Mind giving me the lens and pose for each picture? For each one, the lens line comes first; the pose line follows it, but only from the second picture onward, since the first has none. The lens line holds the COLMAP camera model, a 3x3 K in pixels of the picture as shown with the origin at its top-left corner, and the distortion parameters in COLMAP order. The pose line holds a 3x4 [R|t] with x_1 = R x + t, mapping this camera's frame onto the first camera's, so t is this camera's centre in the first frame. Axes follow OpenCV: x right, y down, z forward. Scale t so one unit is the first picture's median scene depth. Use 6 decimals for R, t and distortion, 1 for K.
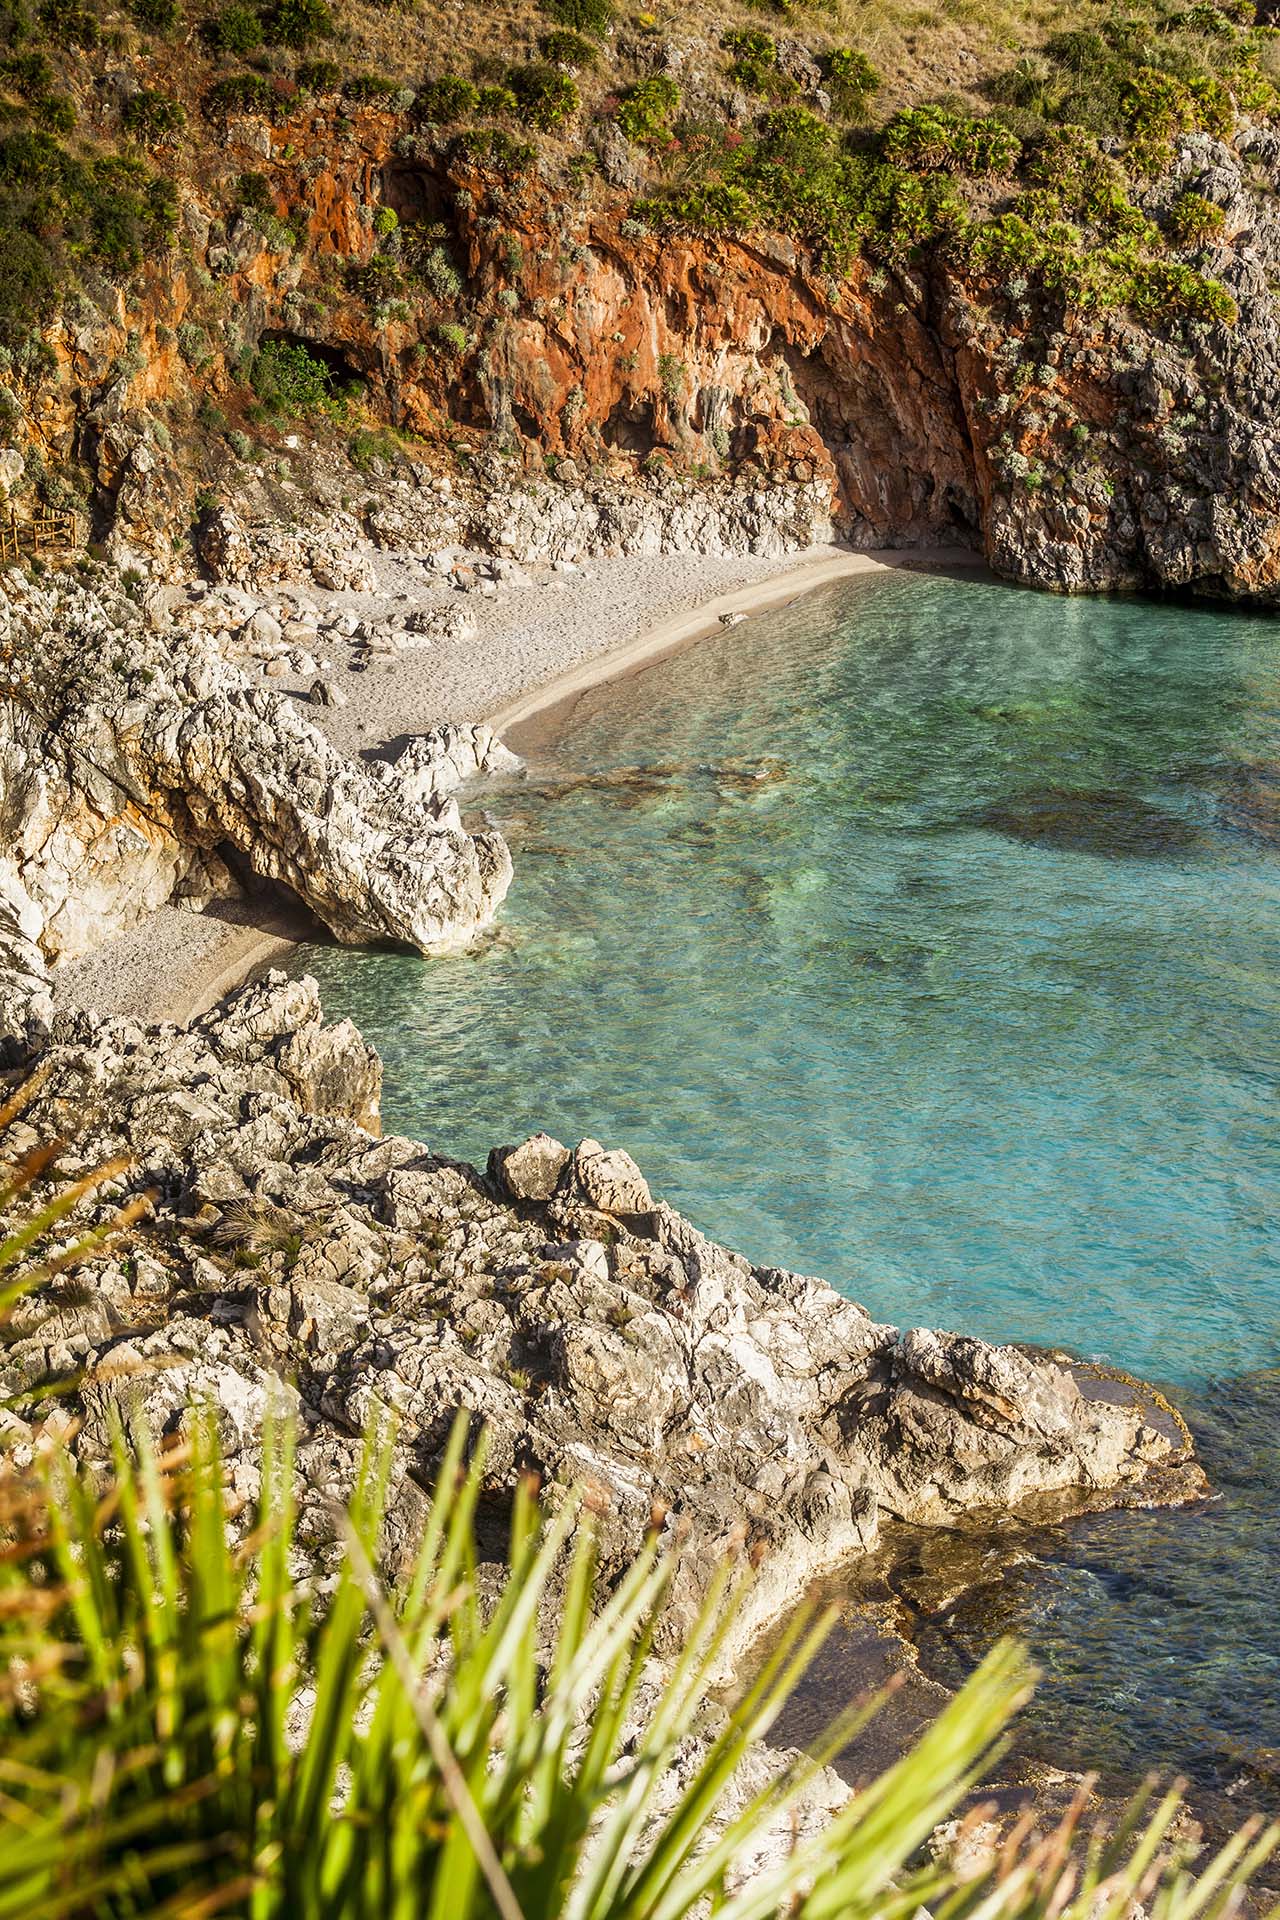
lens RADIAL K [[3883.7, 0, 640.0], [0, 3883.7, 960.4], [0, 0, 1]] dist [-0.035860, 0.000000]
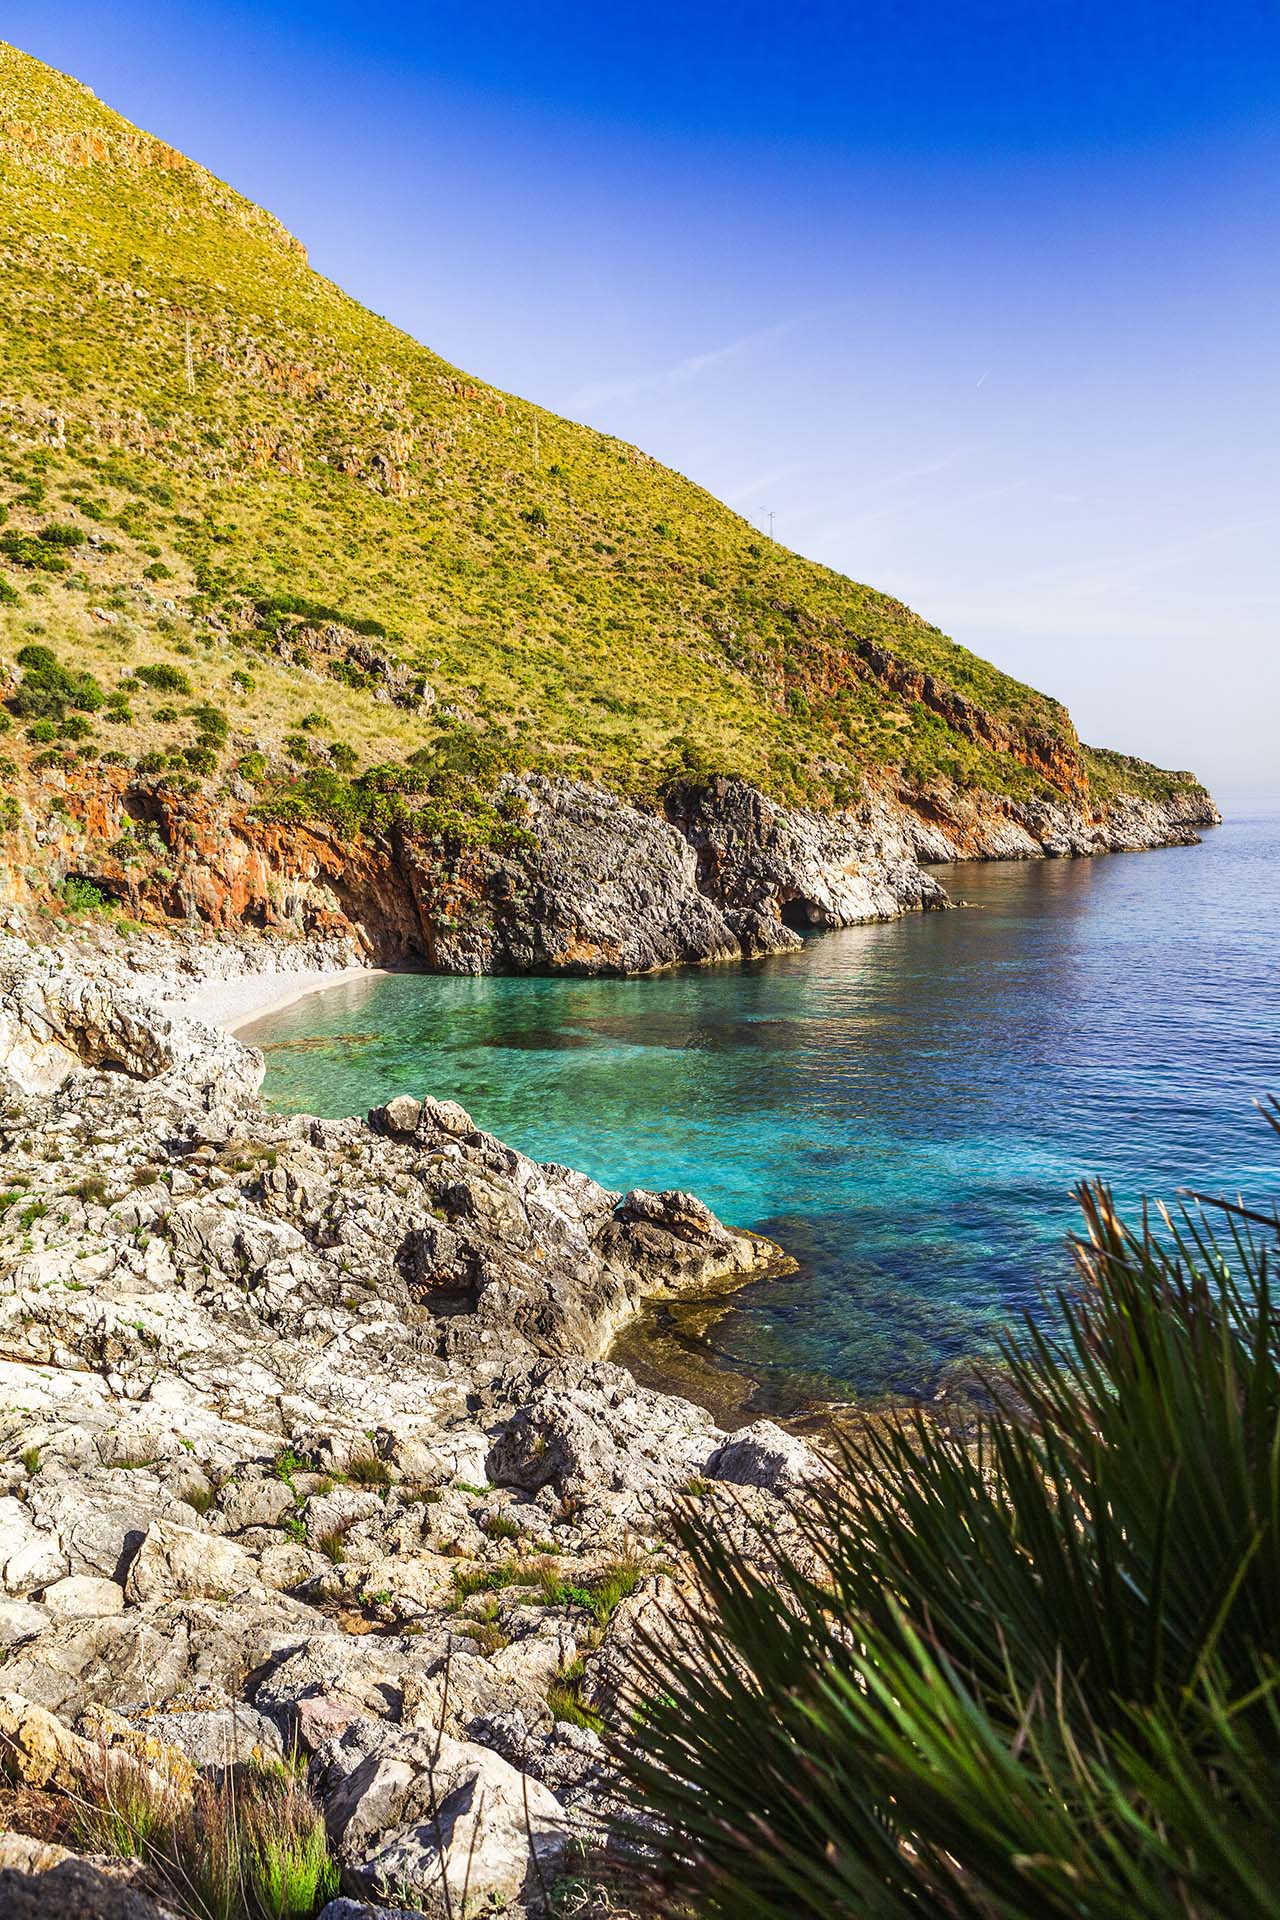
lens RADIAL K [[1614.6, 0, 640.5], [0, 1614.6, 959.3], [0, 0, 1]] dist [0.010094, 0.005755]
pose [[0.957381, -0.062625, 0.281958, -0.052568], [0.111335, 0.980786, -0.160198, 0.048709], [-0.266508, 0.184762, 0.945958, 0.140755]]
